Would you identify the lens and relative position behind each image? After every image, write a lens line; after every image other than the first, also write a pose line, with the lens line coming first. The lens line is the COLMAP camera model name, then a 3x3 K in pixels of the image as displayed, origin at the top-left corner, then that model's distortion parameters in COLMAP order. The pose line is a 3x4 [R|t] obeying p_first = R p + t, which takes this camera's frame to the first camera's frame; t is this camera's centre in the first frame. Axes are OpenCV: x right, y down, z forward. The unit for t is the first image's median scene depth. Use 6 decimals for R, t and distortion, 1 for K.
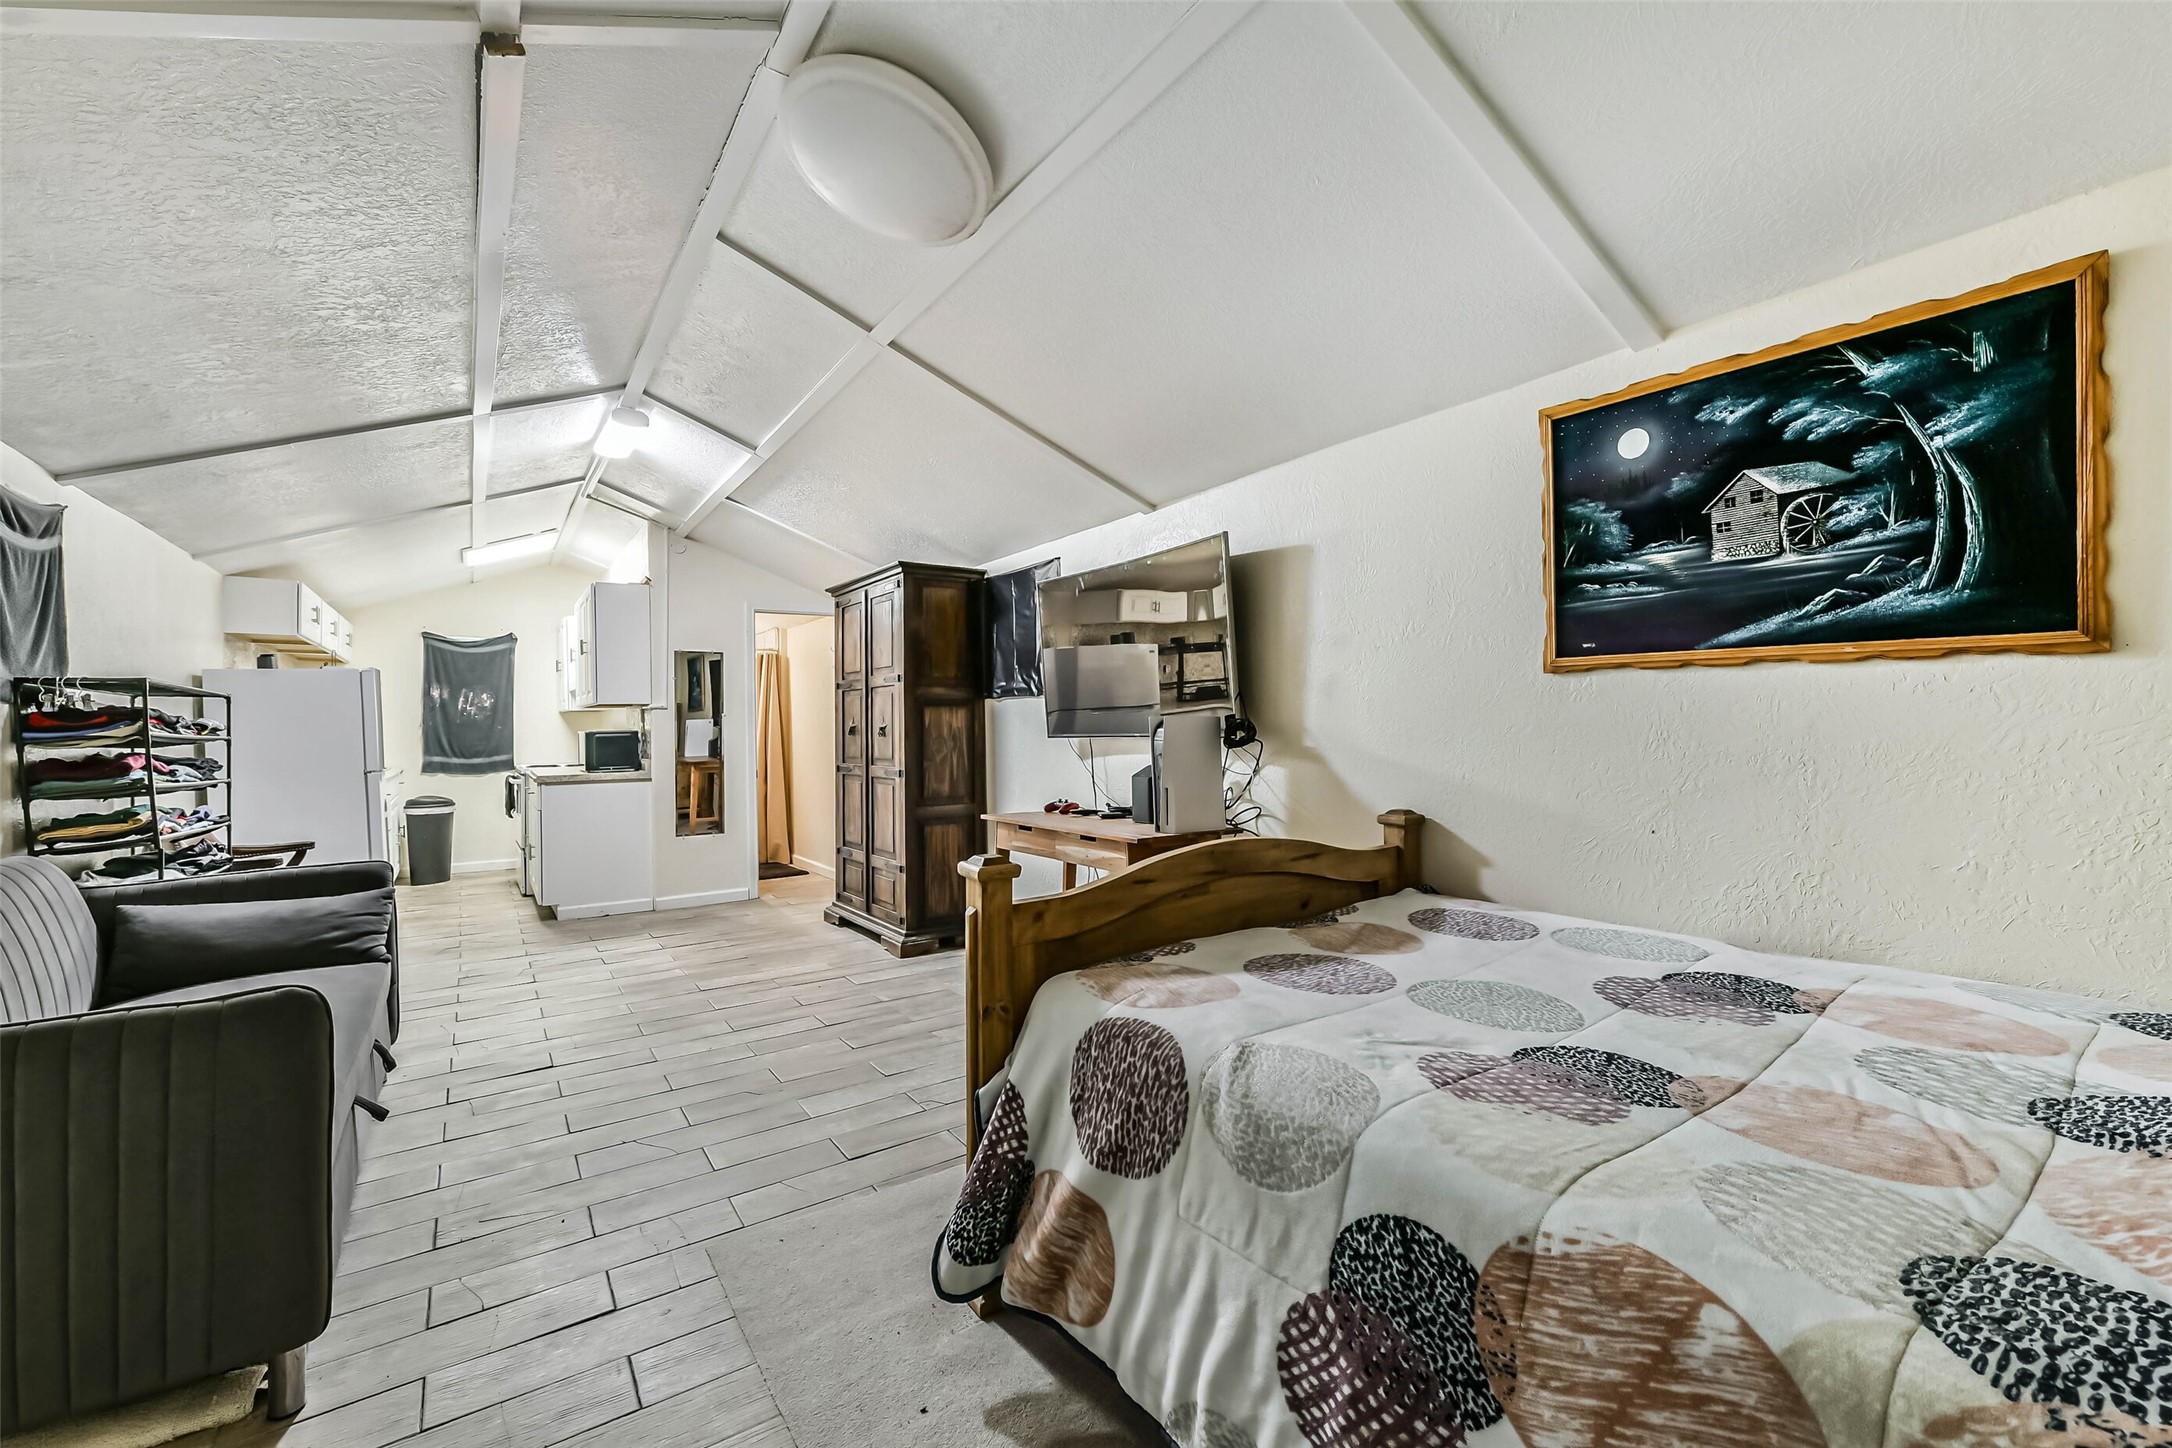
lens RADIAL K [[885.4, 0, 1086.0], [0, 885.4, 724.0], [0, 0, 1]] dist [-0.014760, -0.000032]
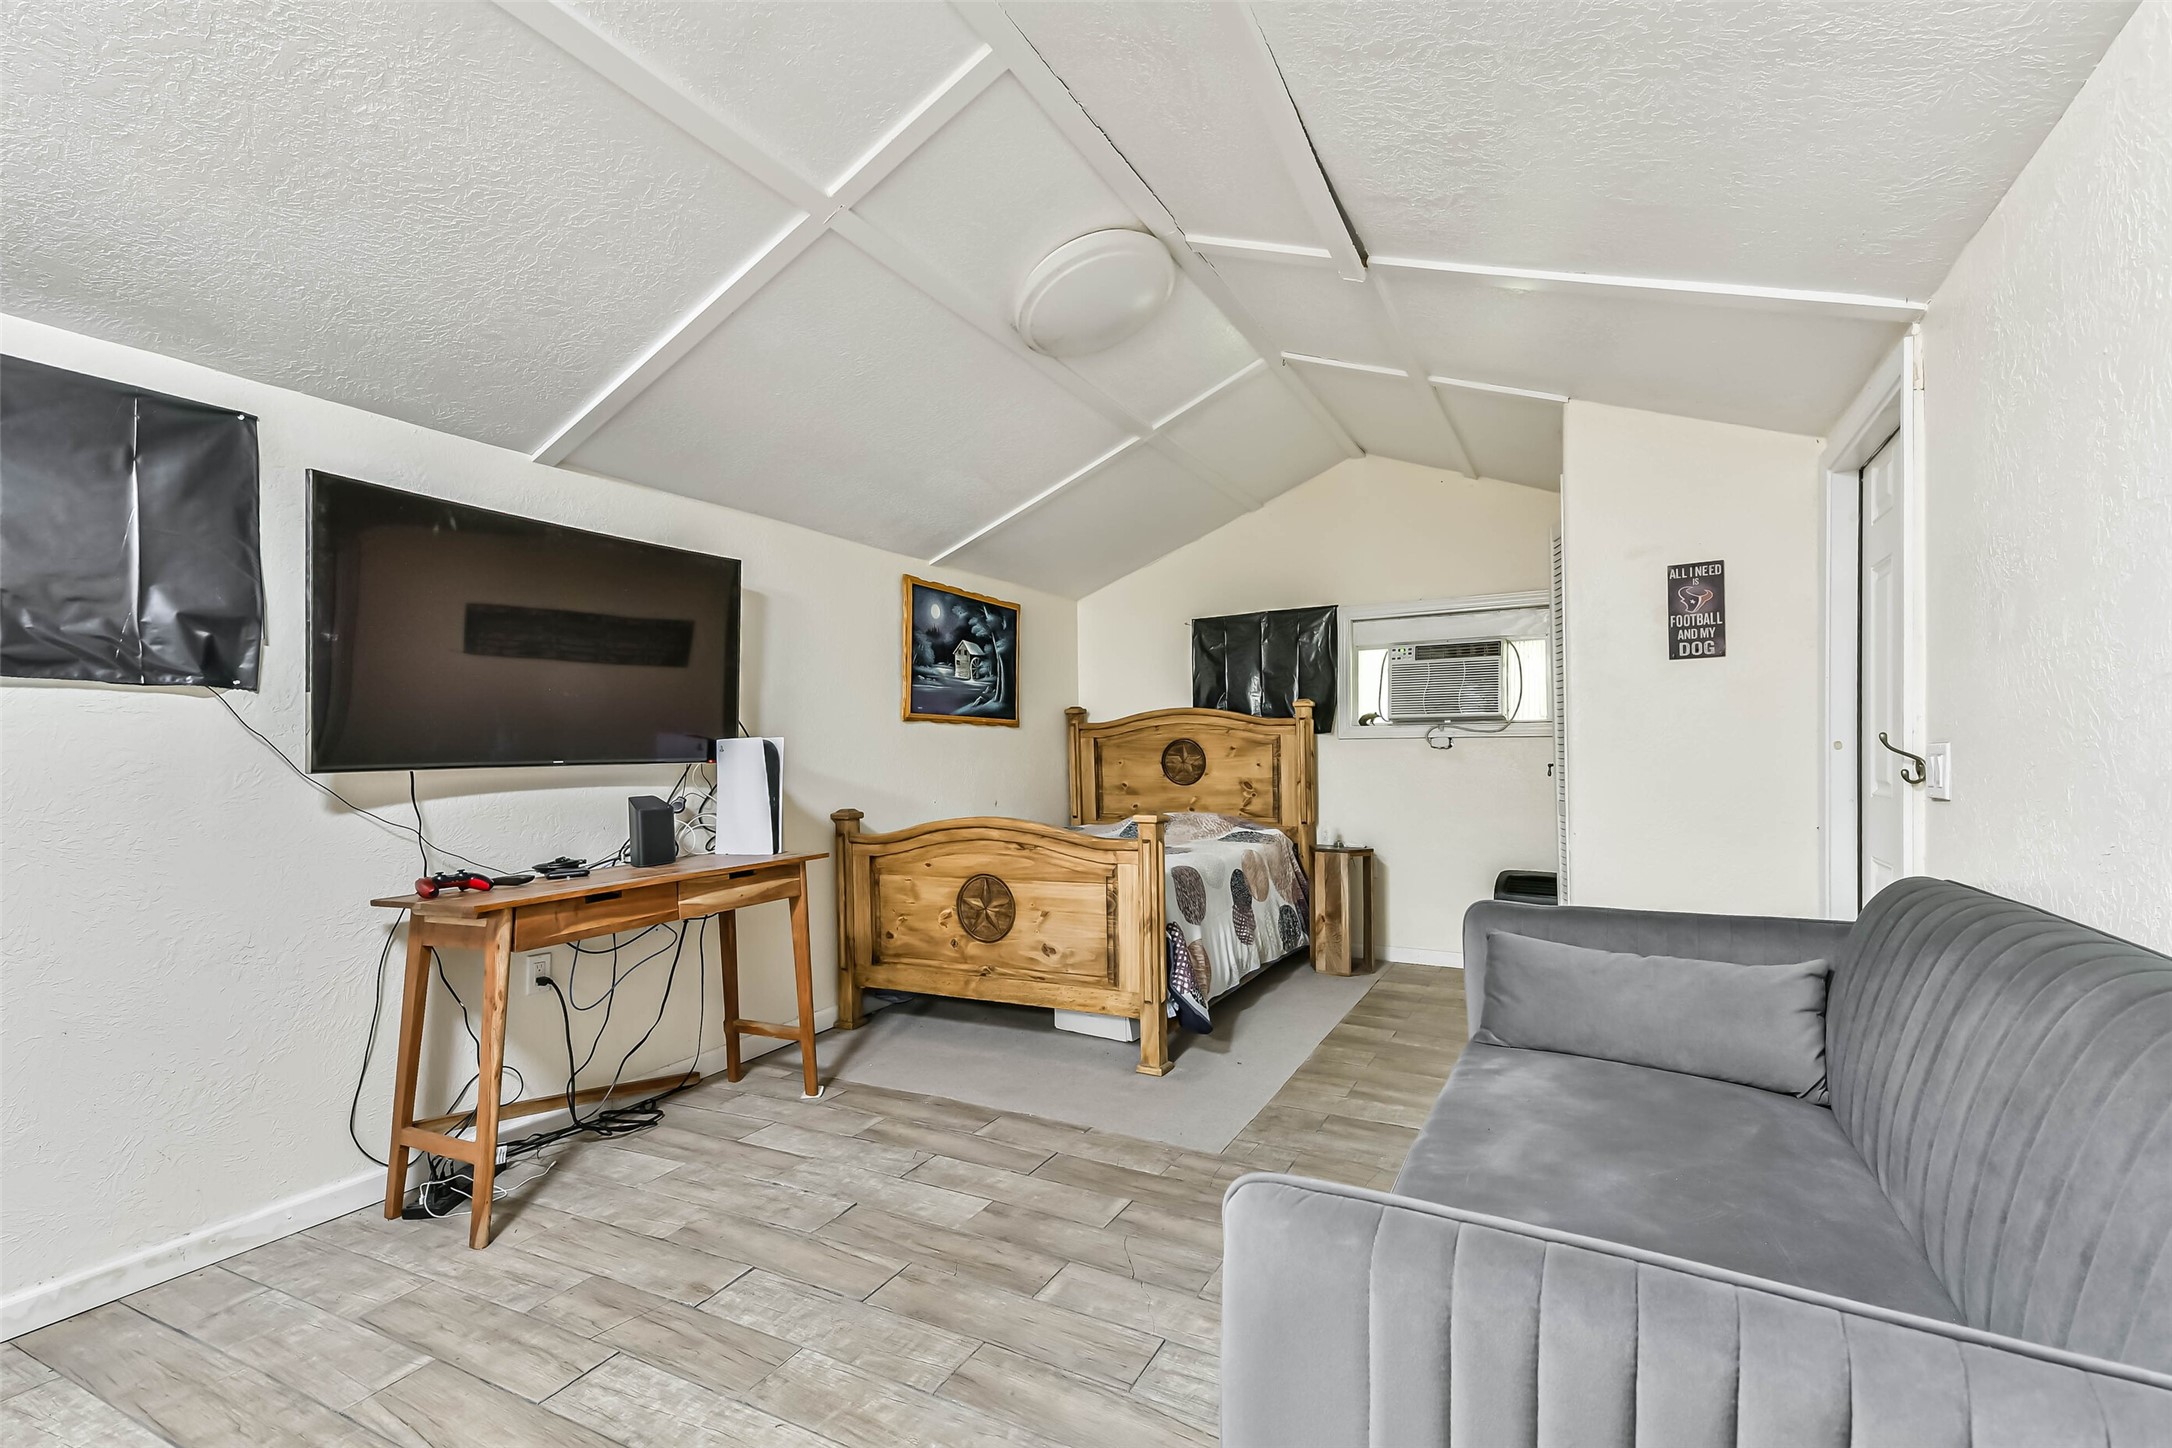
lens RADIAL K [[941.7, 0, 1084.8], [0, 941.7, 757.0], [0, 0, 1]] dist [0.035239, -0.000291]
pose [[-0.445100, 0.021378, 0.895226, -1.139195], [0.027872, 0.999561, -0.010011, 0.037767], [-0.895047, 0.020496, -0.445501, 1.288090]]
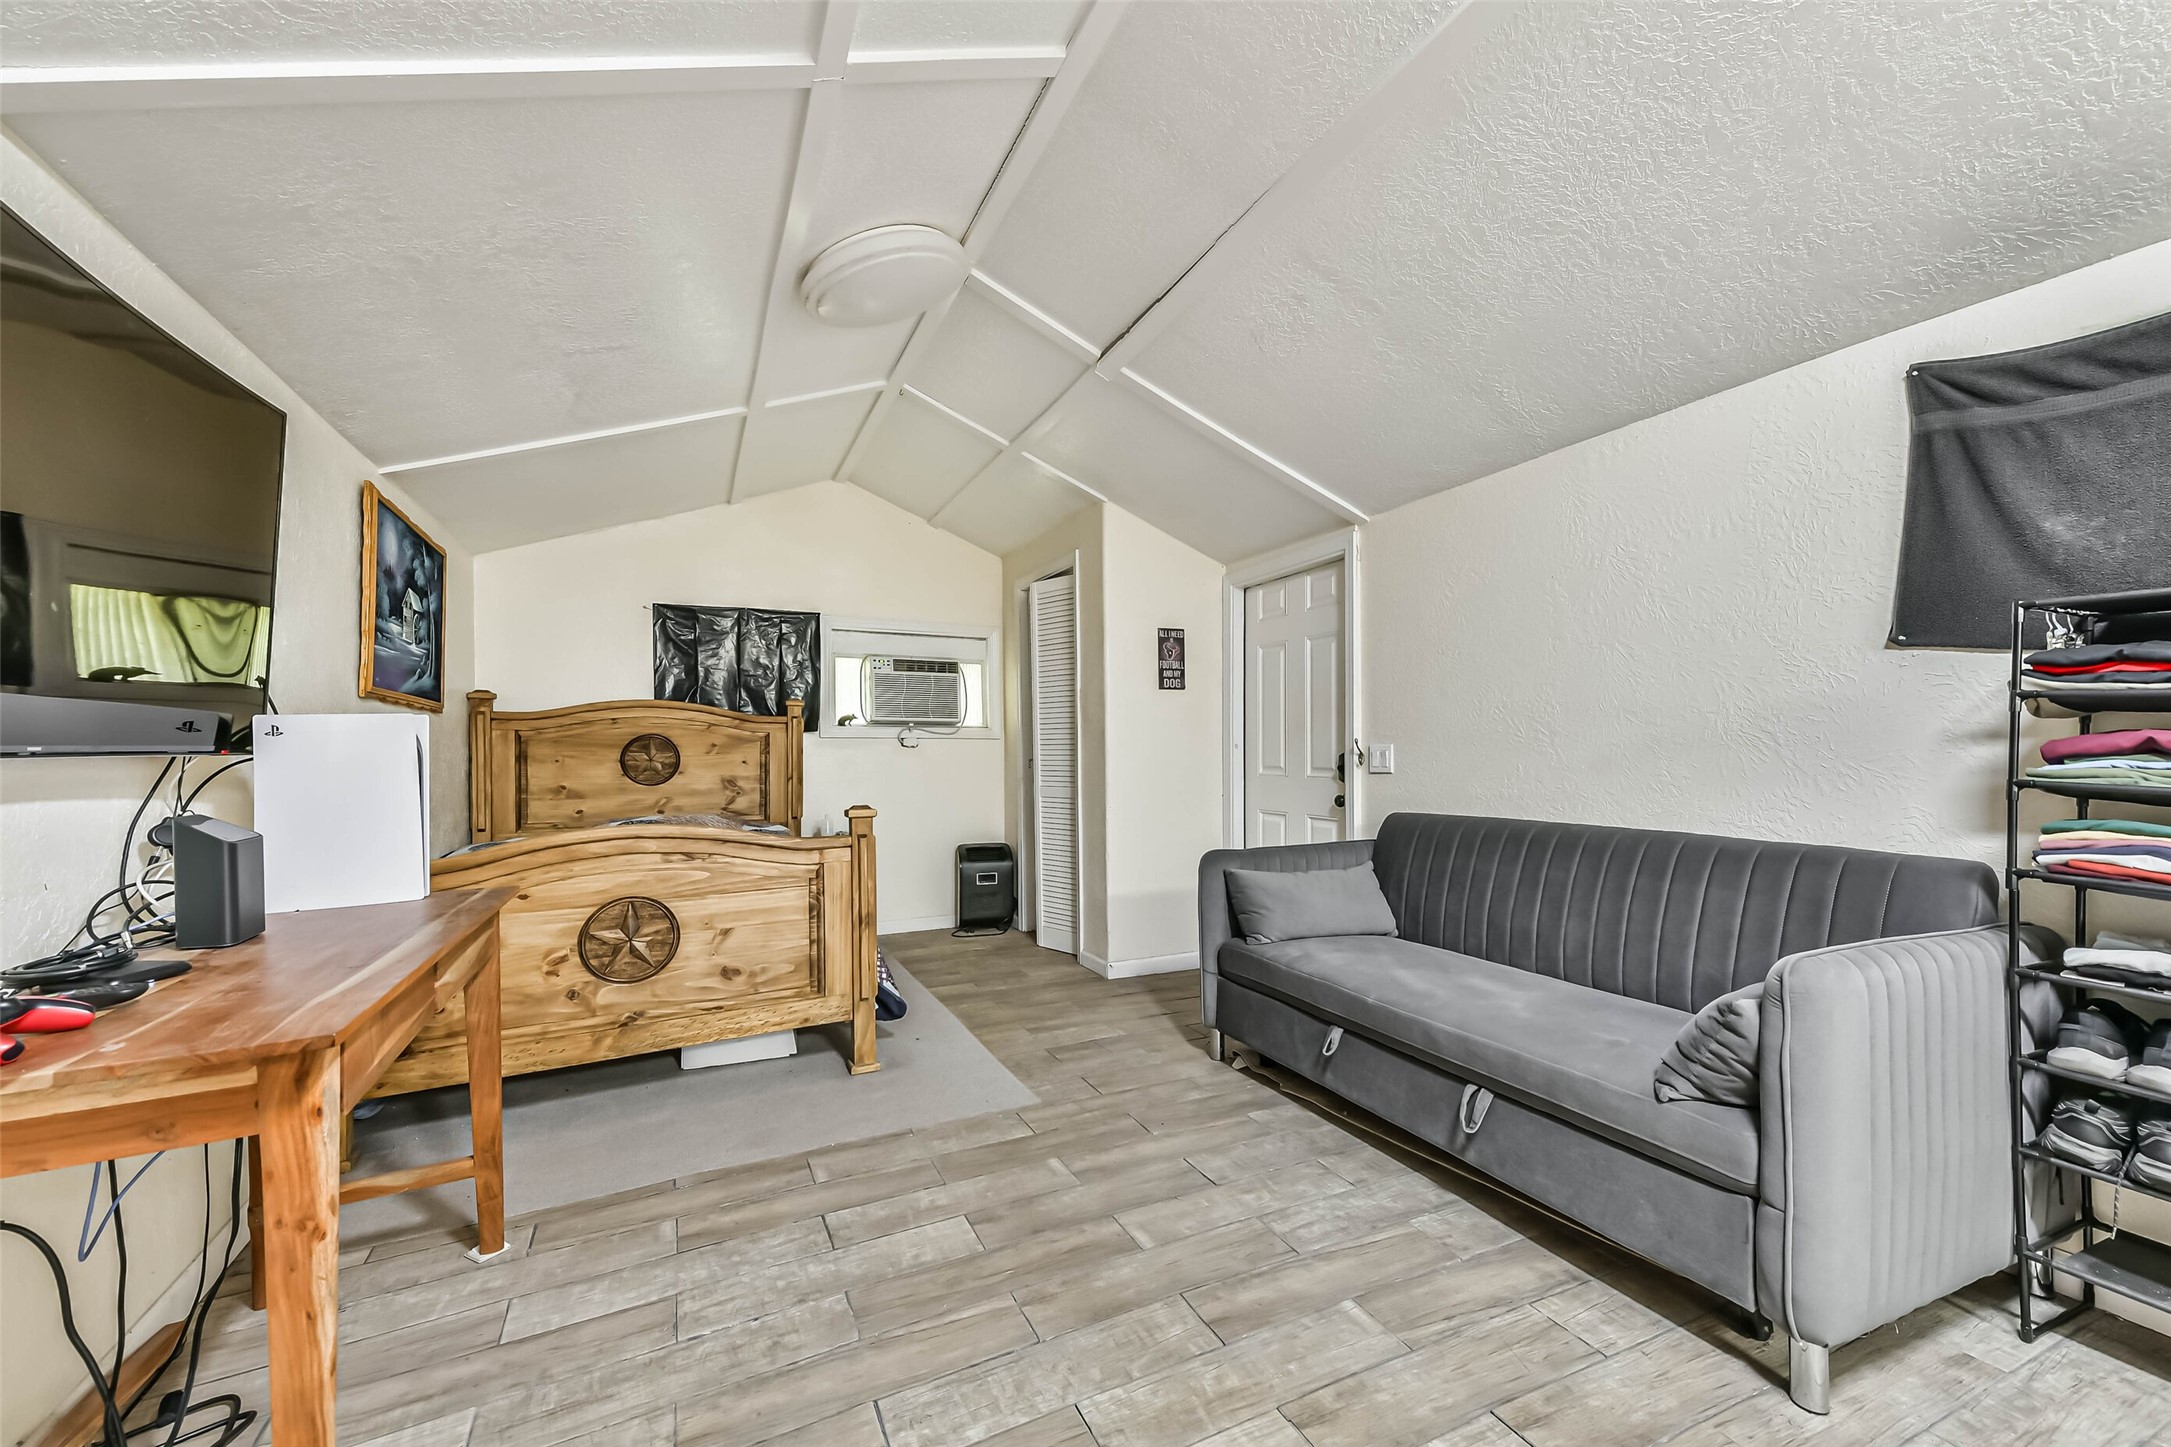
lens RADIAL K [[856.4, 0, 1088.0], [0, 856.4, 748.1], [0, 0, 1]] dist [0.040747, -0.000103]
pose [[-0.986330, 0.024597, 0.162937, -0.547382], [0.025464, 0.999670, 0.003236, 0.027721], [-0.162804, 0.007341, -0.986631, 1.711819]]
